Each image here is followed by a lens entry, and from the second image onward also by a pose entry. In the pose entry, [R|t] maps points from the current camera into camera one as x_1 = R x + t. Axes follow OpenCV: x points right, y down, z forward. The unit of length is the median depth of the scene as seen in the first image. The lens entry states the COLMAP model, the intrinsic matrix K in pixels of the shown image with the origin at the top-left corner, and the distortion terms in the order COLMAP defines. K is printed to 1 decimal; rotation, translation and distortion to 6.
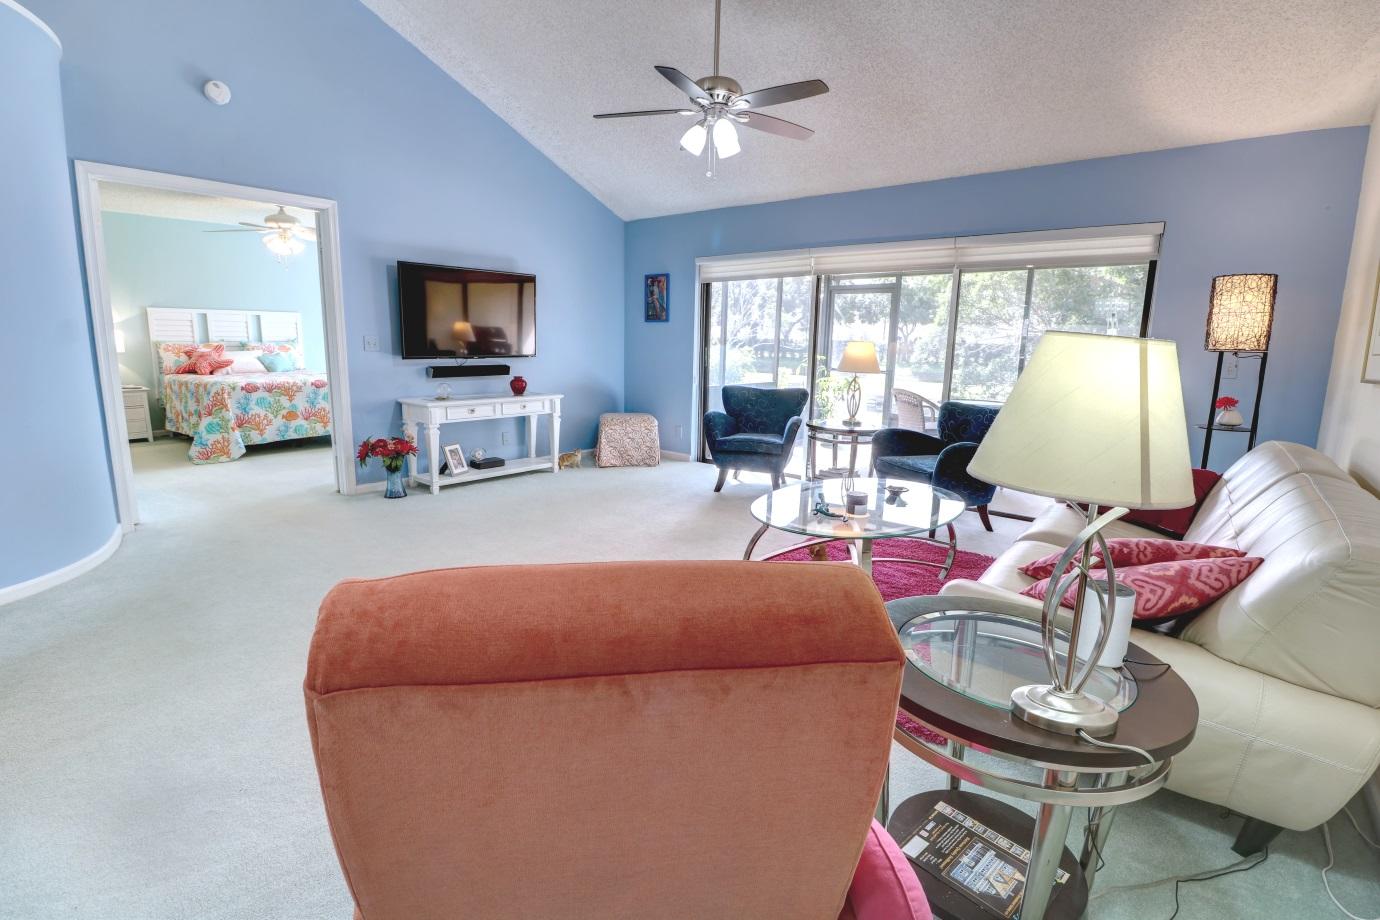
lens RADIAL K [[635.4, 0, 687.3], [0, 635.4, 452.3], [0, 0, 1]] dist [-0.000383, -0.012302]
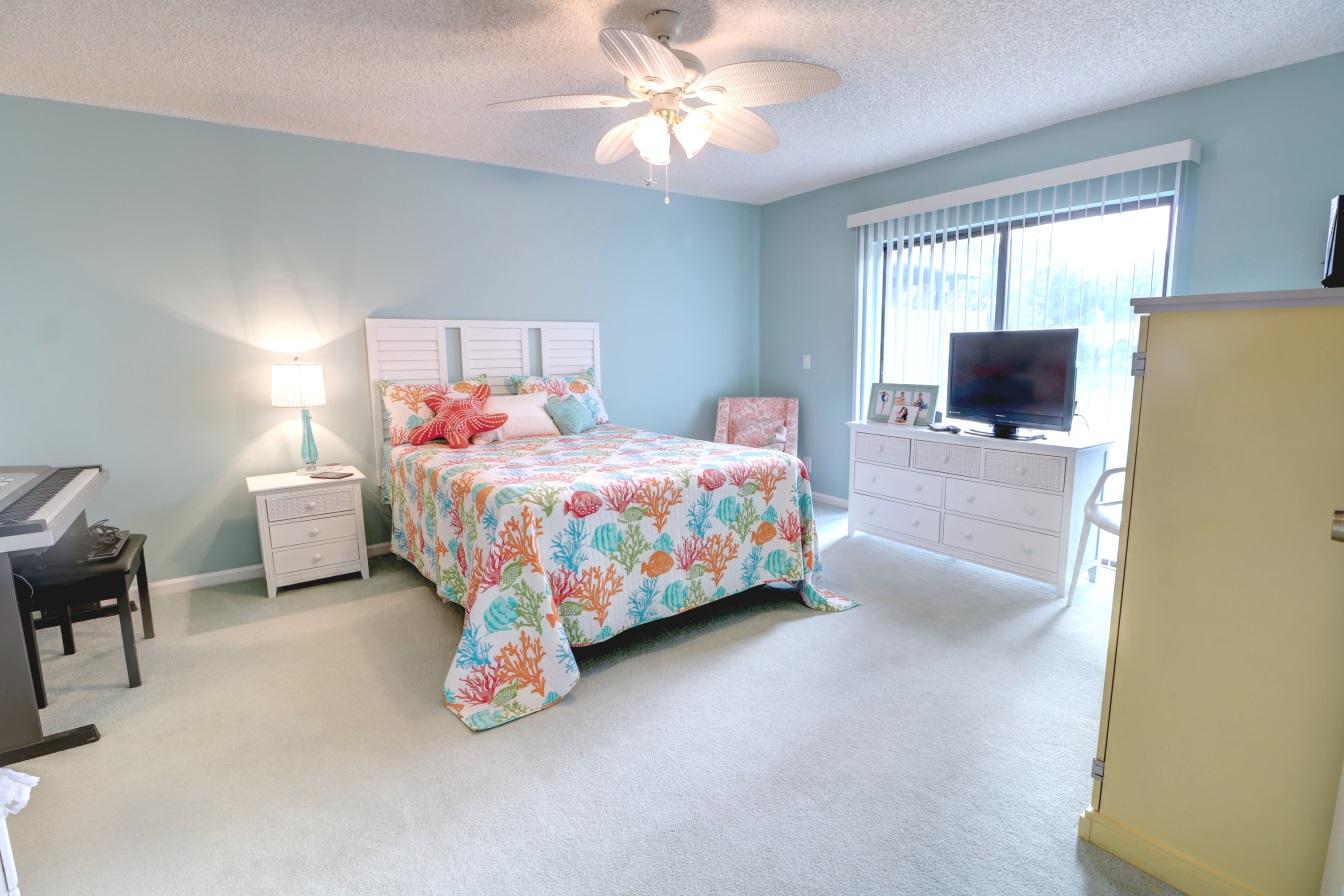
lens RADIAL K [[618.8, 0, 669.4], [0, 618.8, 440.5], [0, 0, 1]] dist [-0.000383, -0.012302]
pose [[0.966402, 0.004978, -0.256989, -0.511247], [-0.014088, 0.999335, -0.033617, -0.121930], [0.256651, 0.036108, 0.965830, 0.608521]]
